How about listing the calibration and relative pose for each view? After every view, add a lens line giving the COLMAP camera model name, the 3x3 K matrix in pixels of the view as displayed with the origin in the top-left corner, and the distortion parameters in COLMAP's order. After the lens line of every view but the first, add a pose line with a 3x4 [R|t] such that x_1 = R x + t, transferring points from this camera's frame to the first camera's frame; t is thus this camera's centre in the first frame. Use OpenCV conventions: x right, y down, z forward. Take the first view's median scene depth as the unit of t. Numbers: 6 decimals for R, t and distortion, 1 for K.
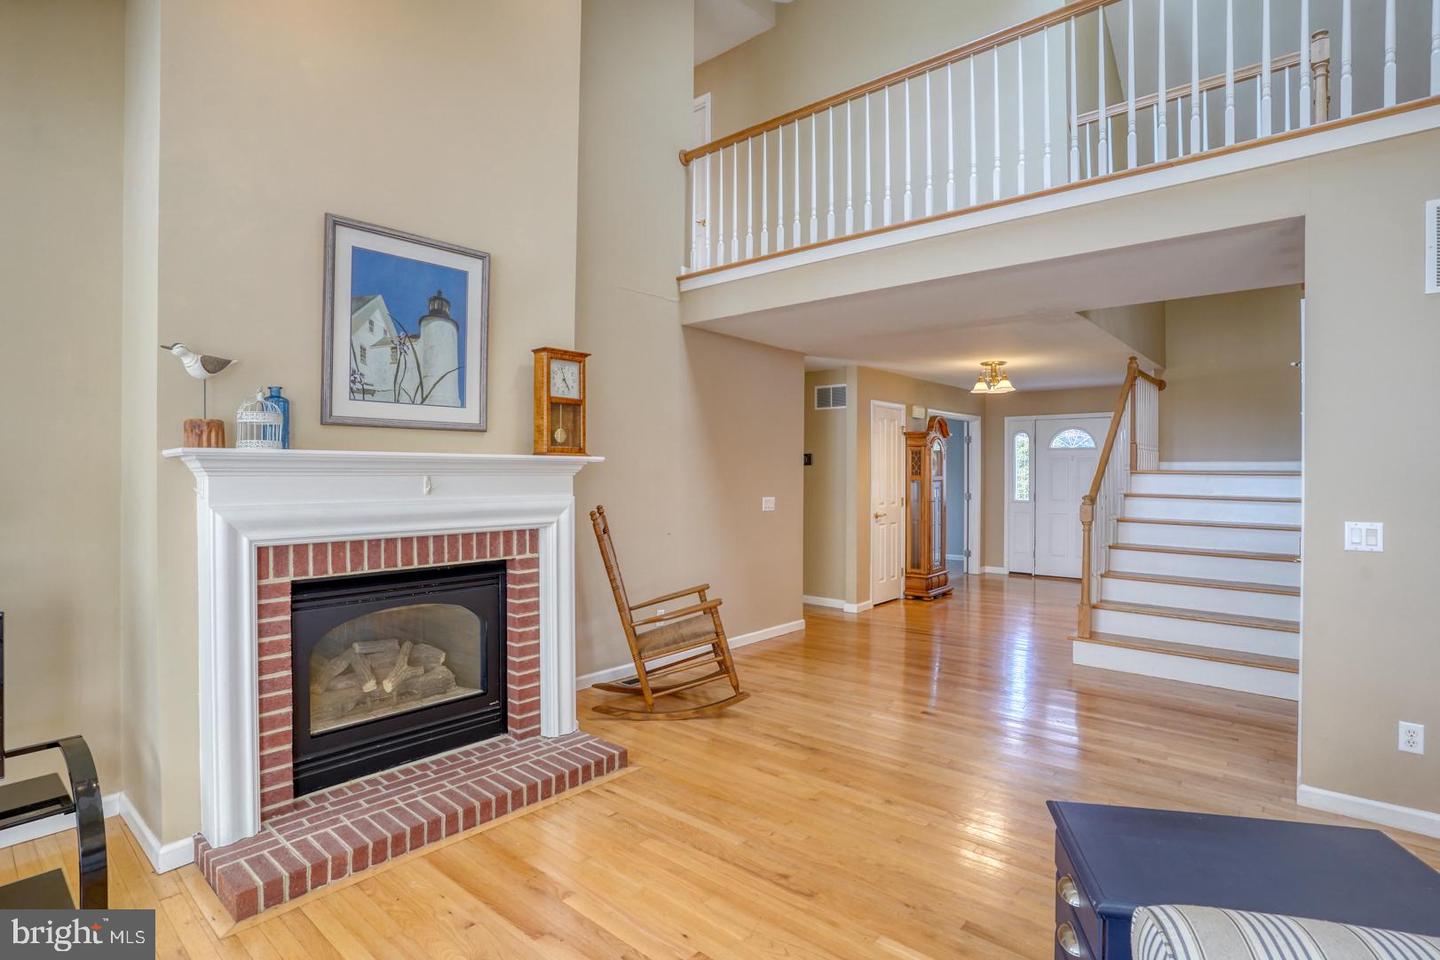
lens RADIAL K [[712.1, 0, 714.7], [0, 712.1, 473.0], [0, 0, 1]] dist [-0.080574, 0.041558]
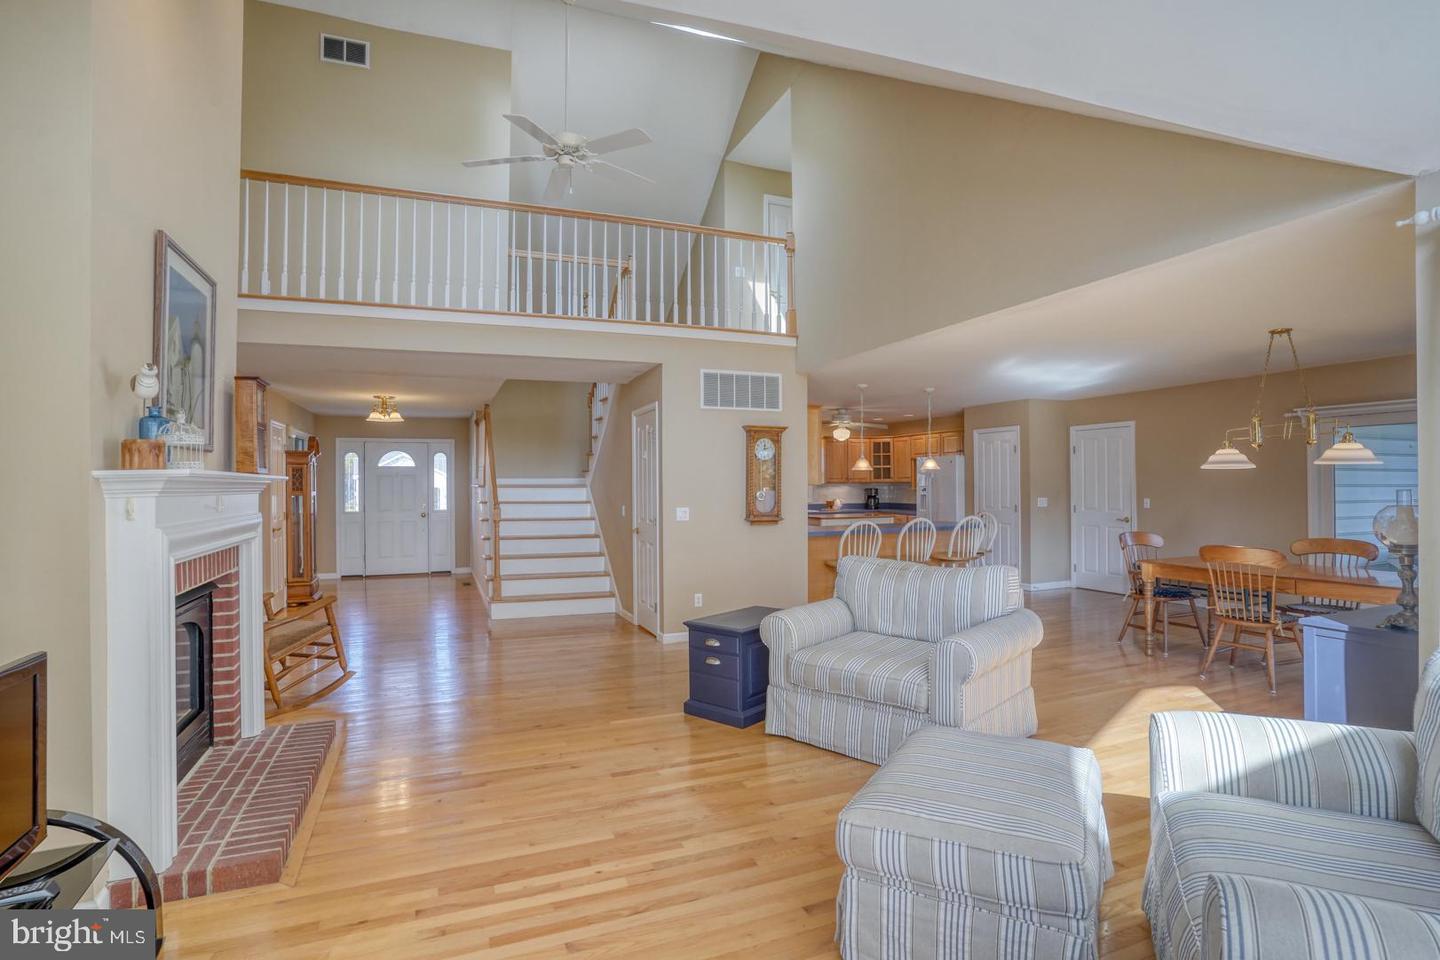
lens RADIAL K [[712.1, 0, 714.7], [0, 712.1, 473.0], [0, 0, 1]] dist [-0.080574, 0.041558]
pose [[0.459983, 0.007249, 0.887898, -0.876456], [0.010842, 0.999846, -0.013779, -0.005850], [-0.887861, 0.015964, 0.459834, -0.124807]]
